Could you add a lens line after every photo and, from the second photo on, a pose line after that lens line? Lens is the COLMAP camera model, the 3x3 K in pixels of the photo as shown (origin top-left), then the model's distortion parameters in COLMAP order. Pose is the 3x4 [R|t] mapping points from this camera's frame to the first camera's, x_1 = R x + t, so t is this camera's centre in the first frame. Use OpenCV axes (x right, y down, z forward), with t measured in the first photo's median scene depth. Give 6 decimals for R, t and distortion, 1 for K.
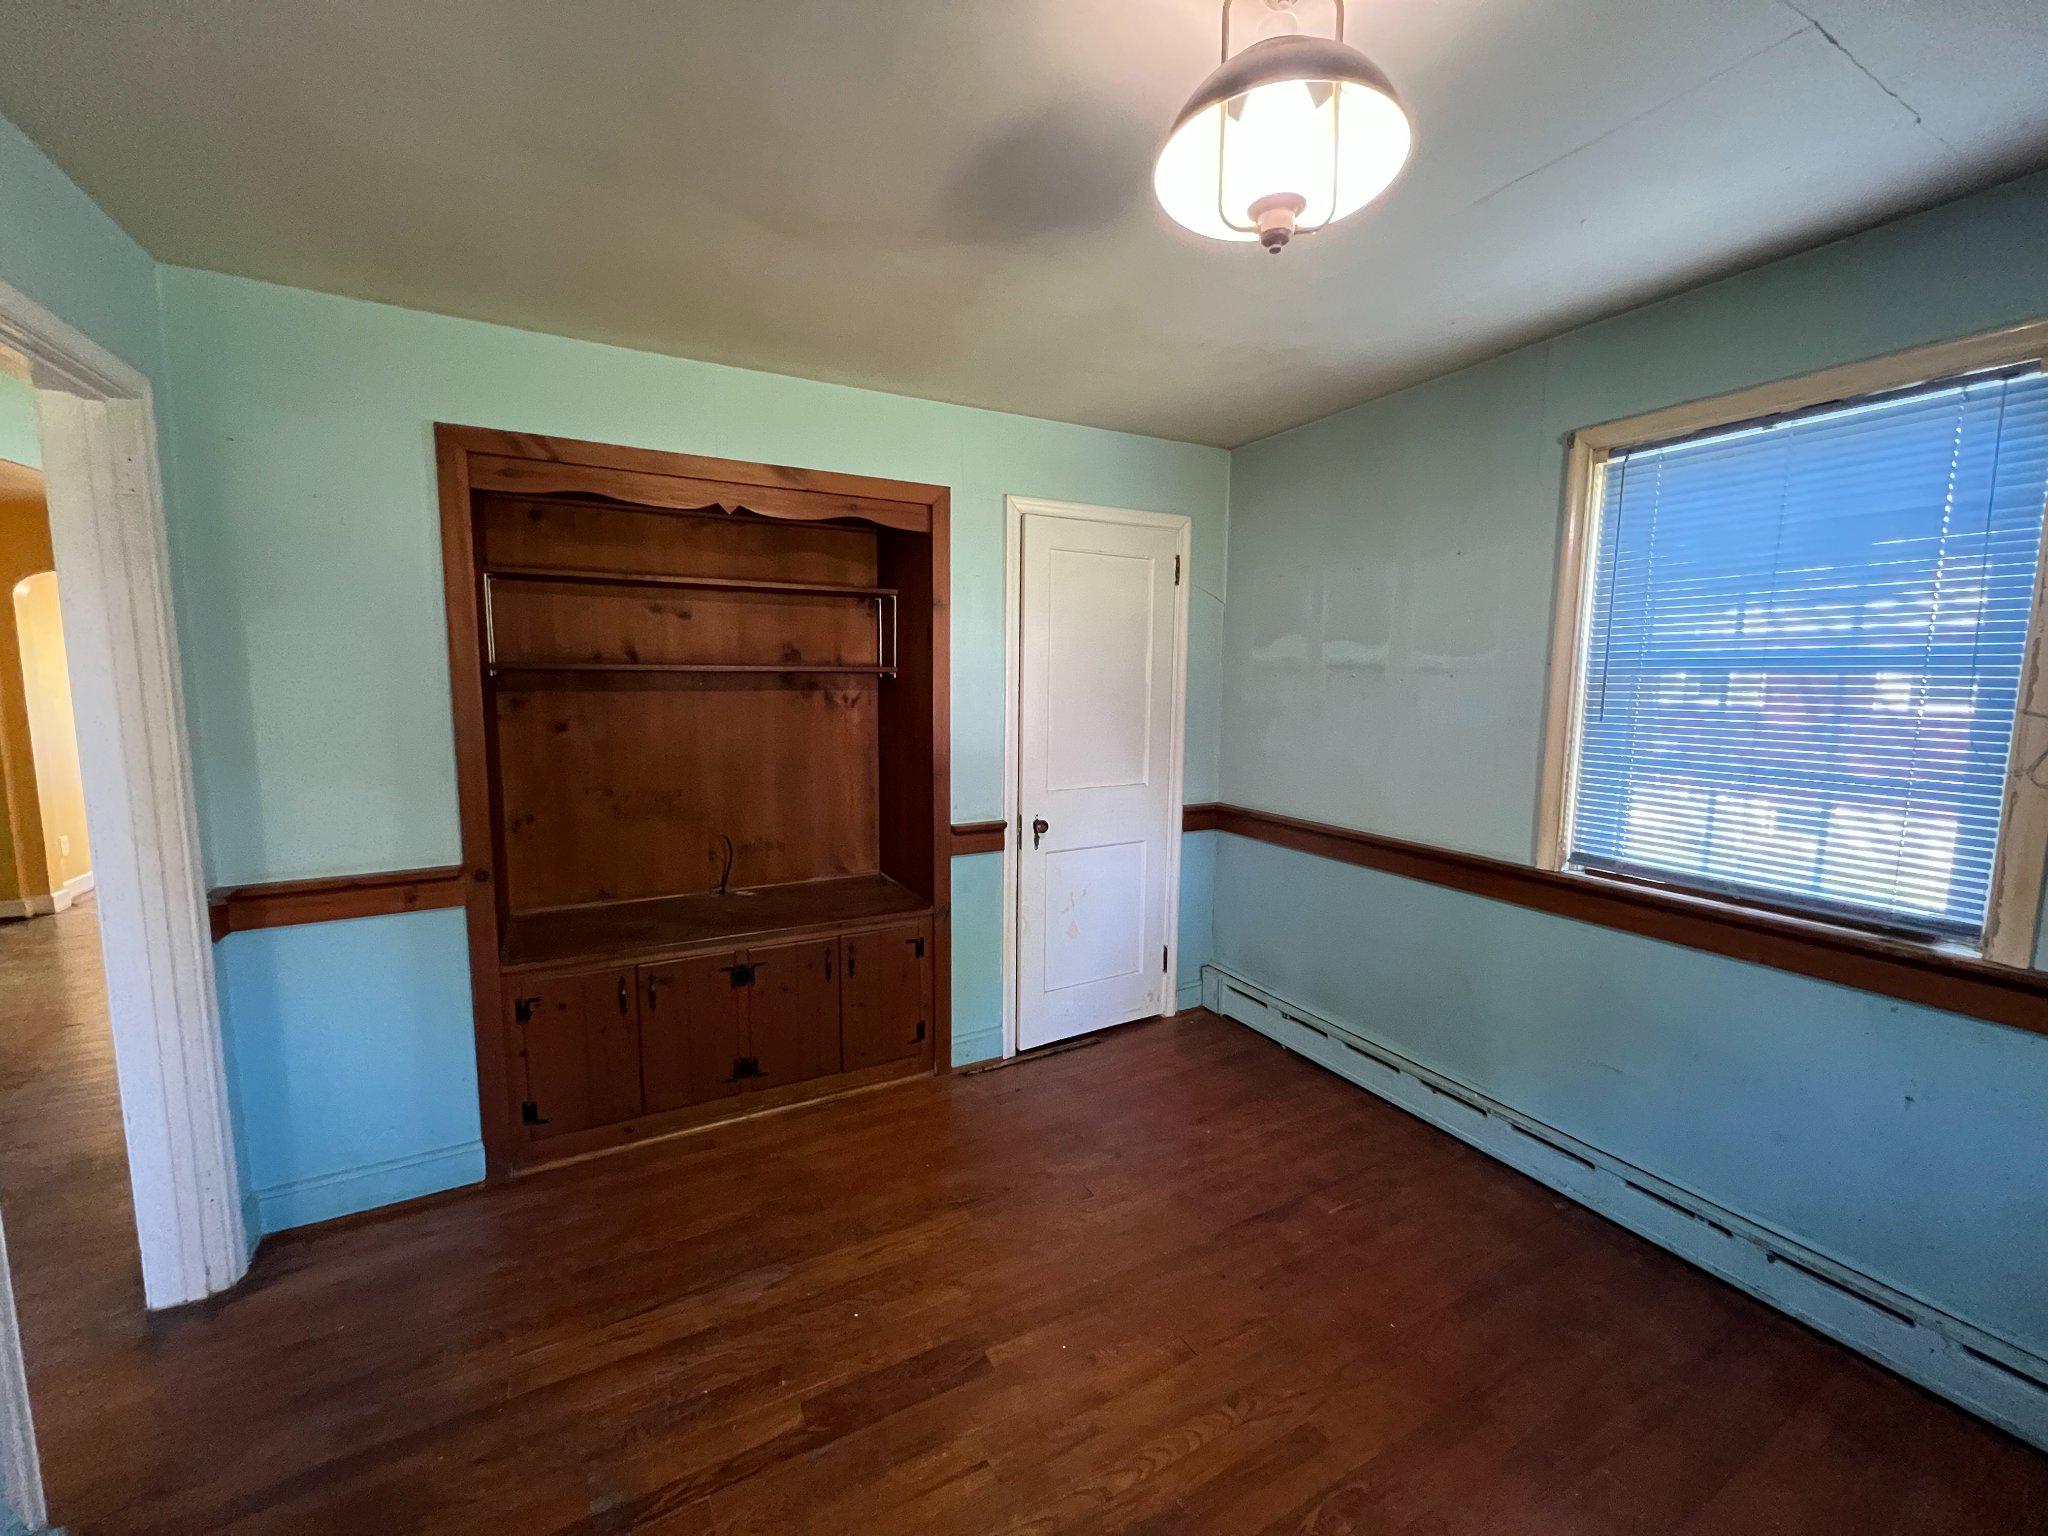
lens RADIAL K [[822.2, 0, 1024.5], [0, 822.2, 771.6], [0, 0, 1]] dist [-0.000988, 0.000401]
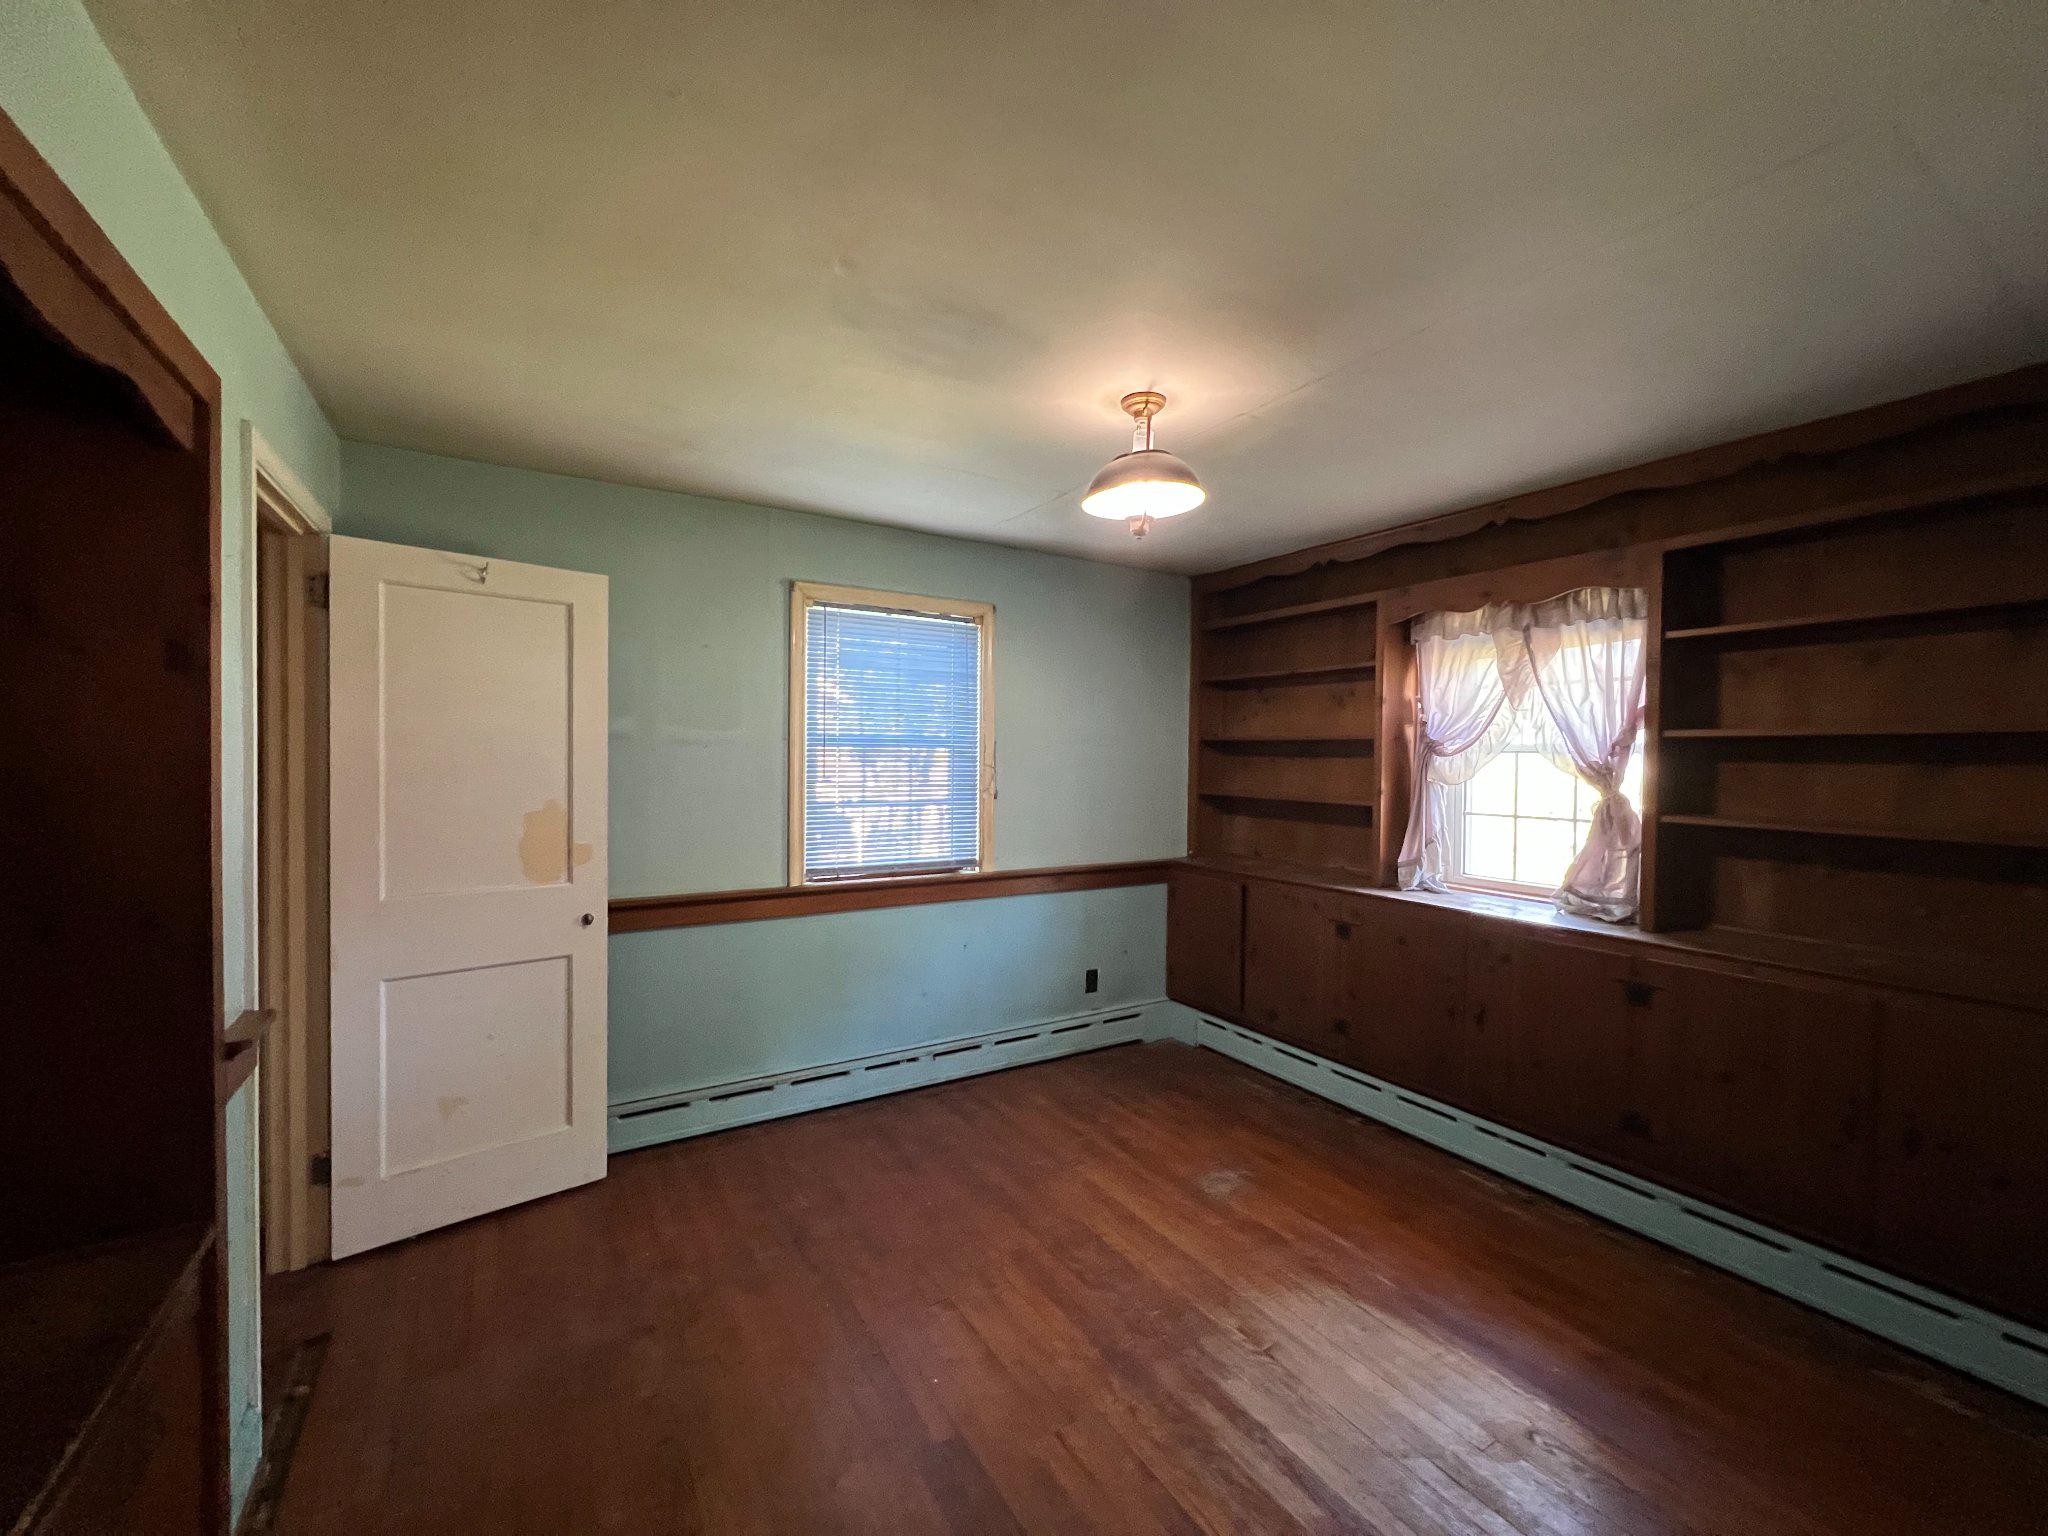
lens RADIAL K [[822.3, 0, 1025.7], [0, 822.3, 772.7], [0, 0, 1]] dist [-0.000912, 0.000734]
pose [[-0.058922, -0.030854, 0.997786, -0.924717], [0.103769, 0.993918, 0.036862, -0.099234], [-0.992855, 0.105712, -0.055362, 0.801868]]
